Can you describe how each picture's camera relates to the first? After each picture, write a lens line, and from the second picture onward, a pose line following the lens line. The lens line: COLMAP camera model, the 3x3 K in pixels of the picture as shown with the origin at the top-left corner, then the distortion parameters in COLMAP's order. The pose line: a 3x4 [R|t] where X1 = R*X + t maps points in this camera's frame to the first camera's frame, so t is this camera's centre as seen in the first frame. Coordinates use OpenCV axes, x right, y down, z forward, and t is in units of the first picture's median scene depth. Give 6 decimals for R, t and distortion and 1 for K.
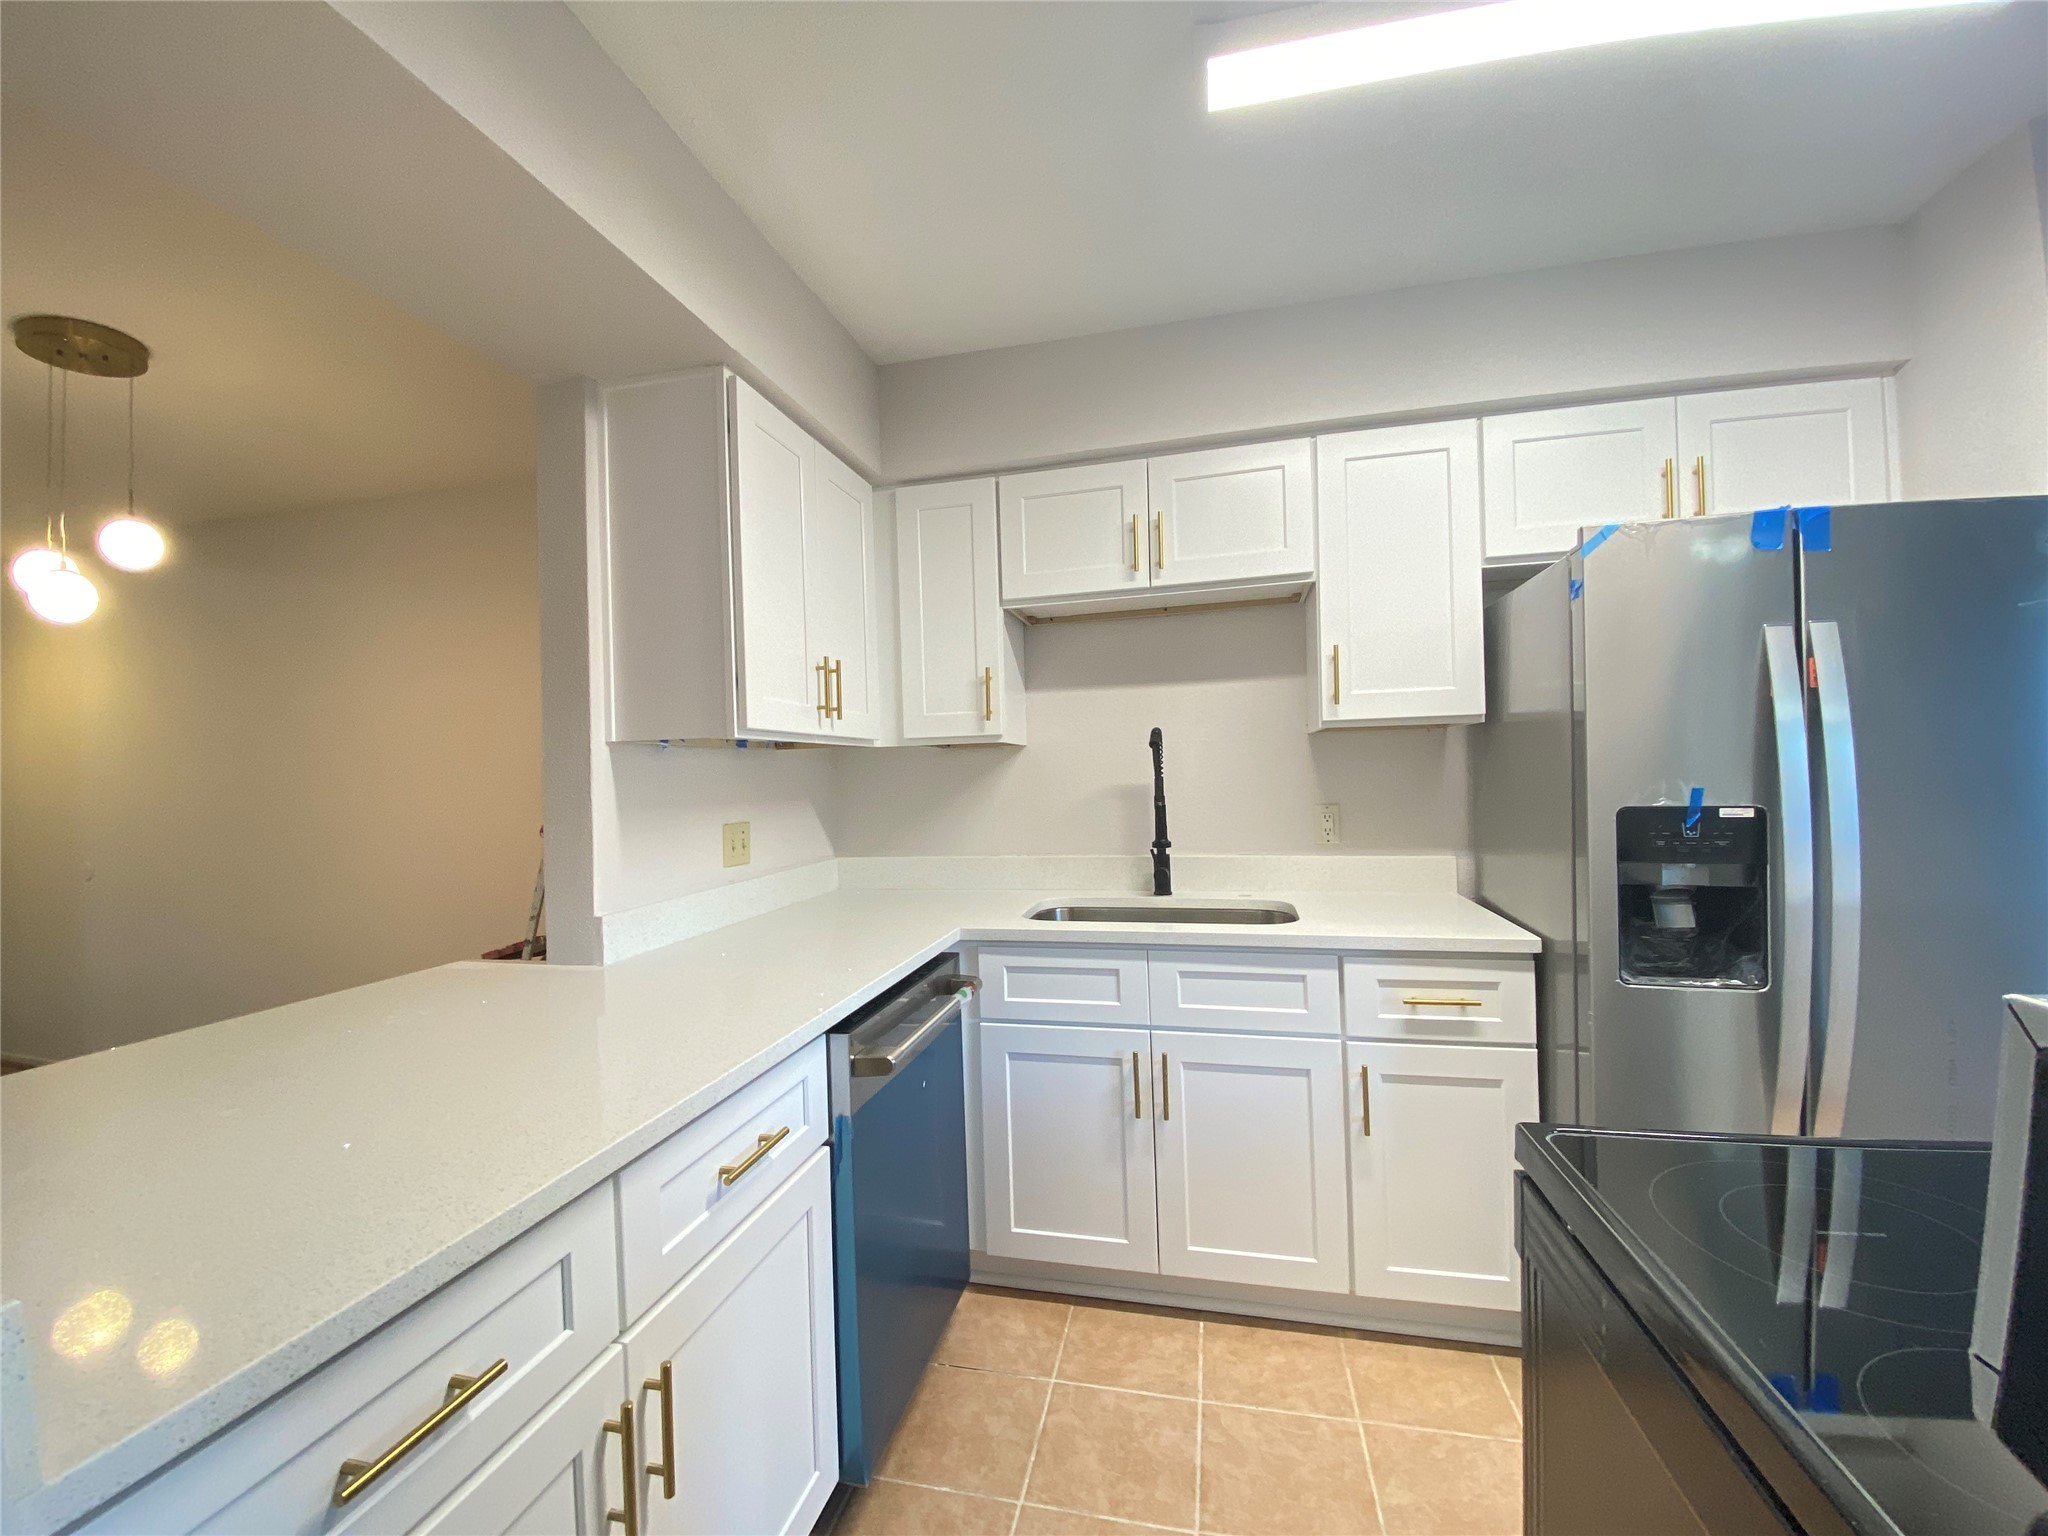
lens RADIAL K [[820.8, 0, 1019.4], [0, 820.8, 775.9], [0, 0, 1]] dist [0.002981, 0.000061]
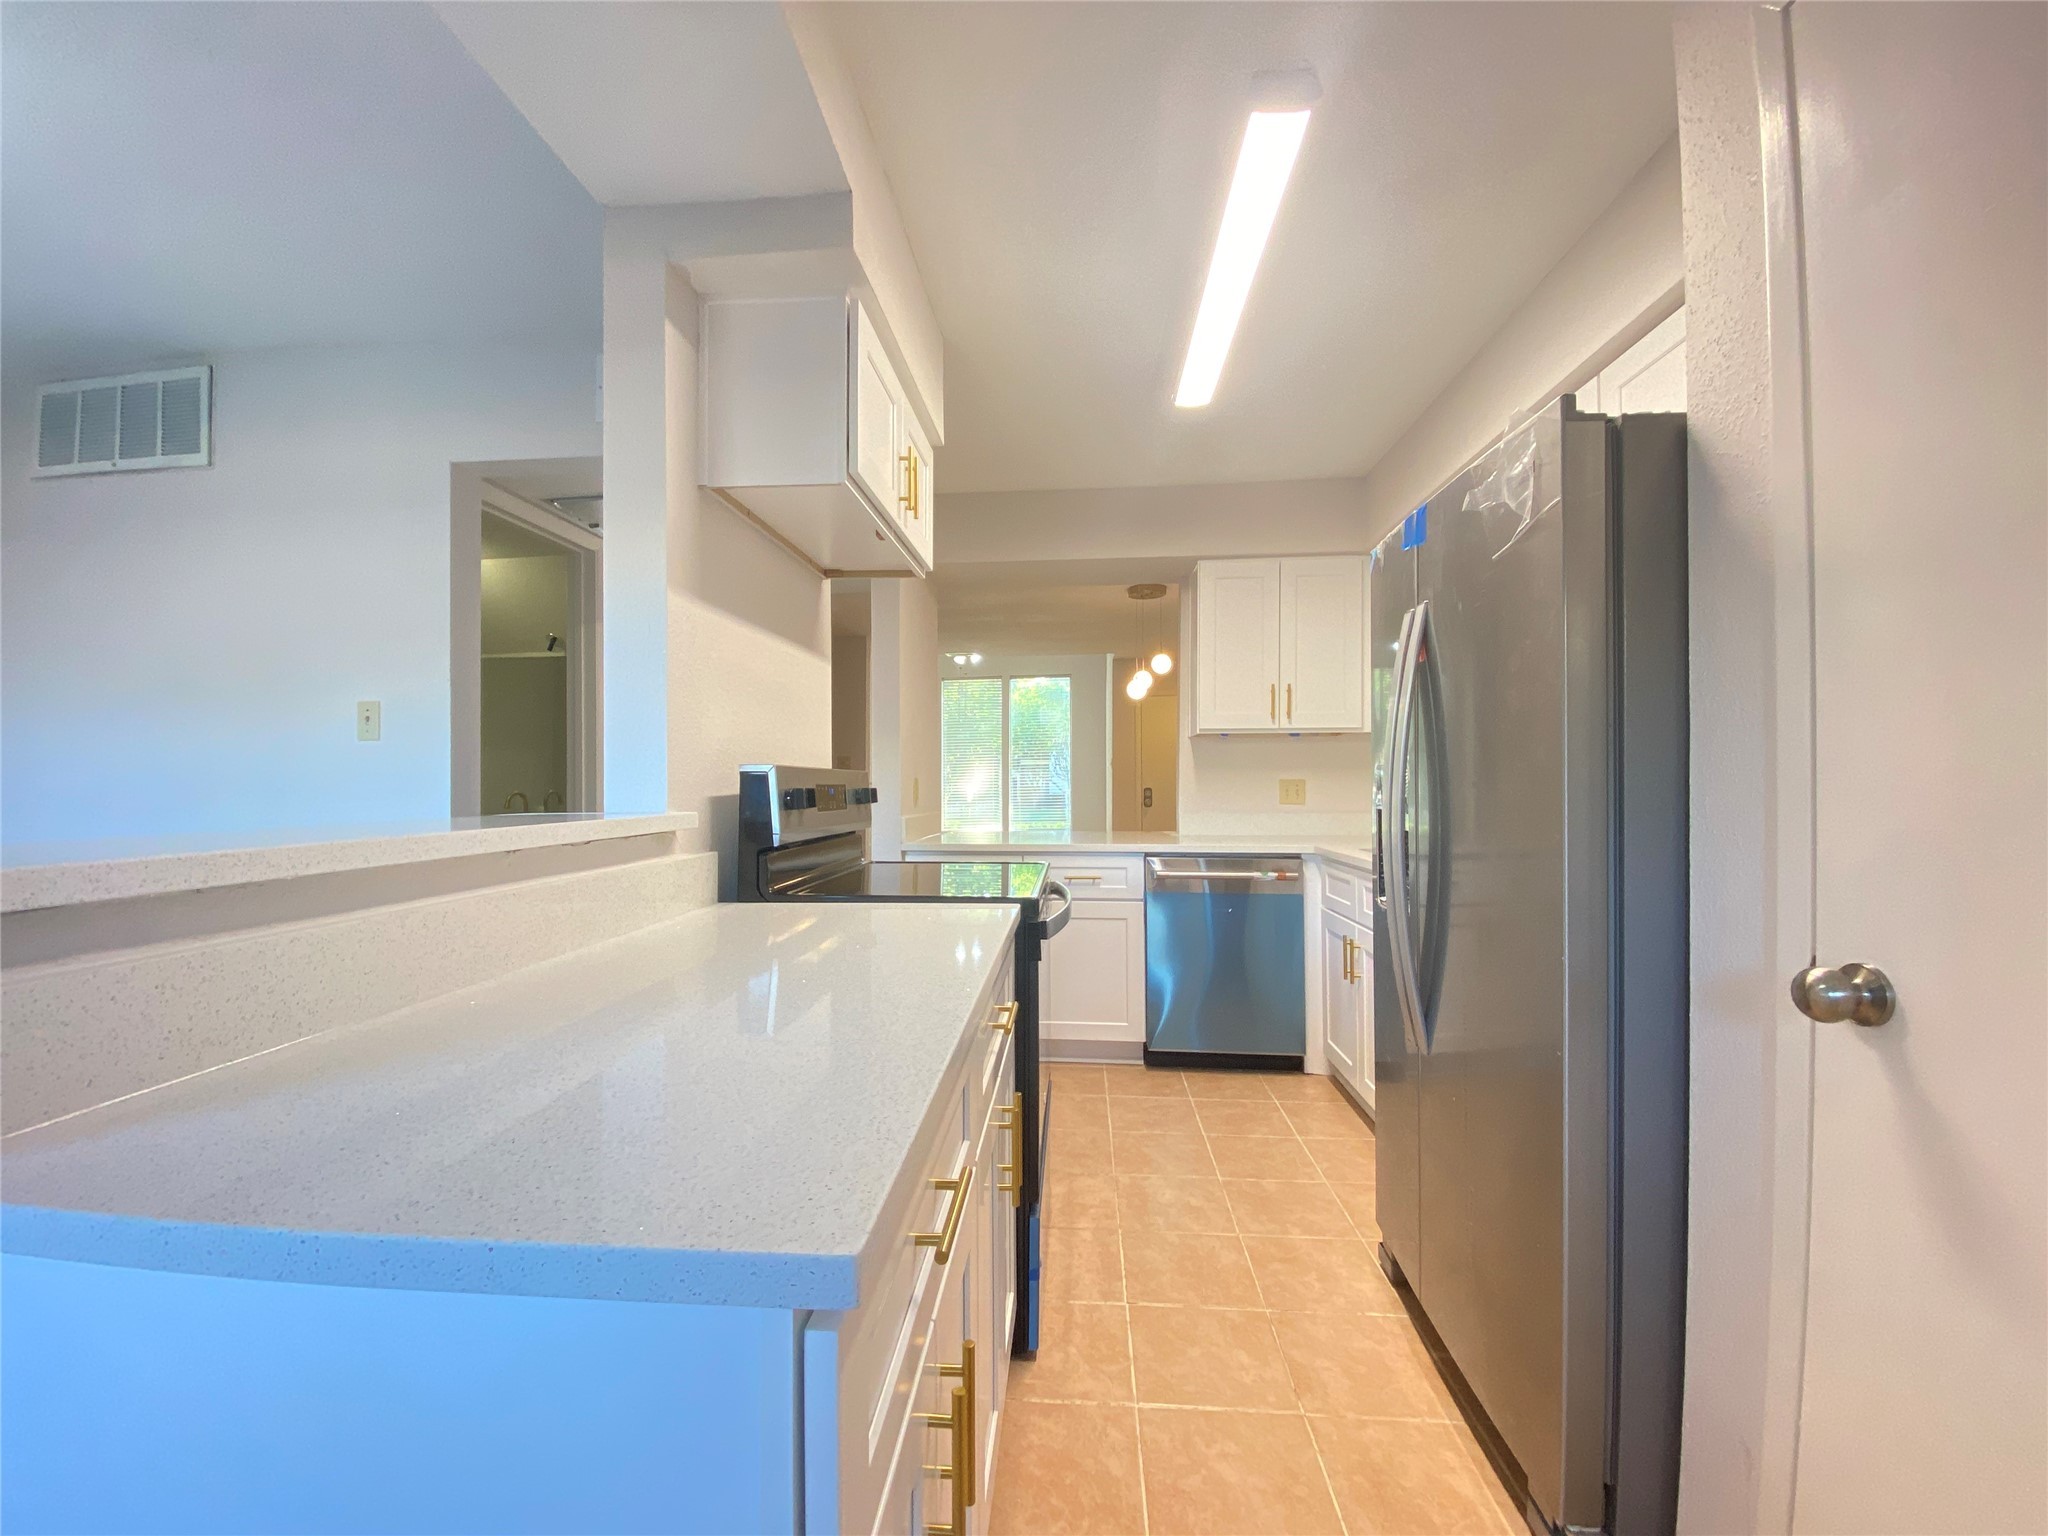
lens RADIAL K [[820.8, 0, 1009.4], [0, 820.8, 766.9], [0, 0, 1]] dist [0.002981, 0.000061]
pose [[0.145453, 0.008757, -0.989326, 1.757996], [0.002529, 0.999954, 0.009223, 0.017517], [0.989362, -0.003844, 0.145425, 0.214192]]
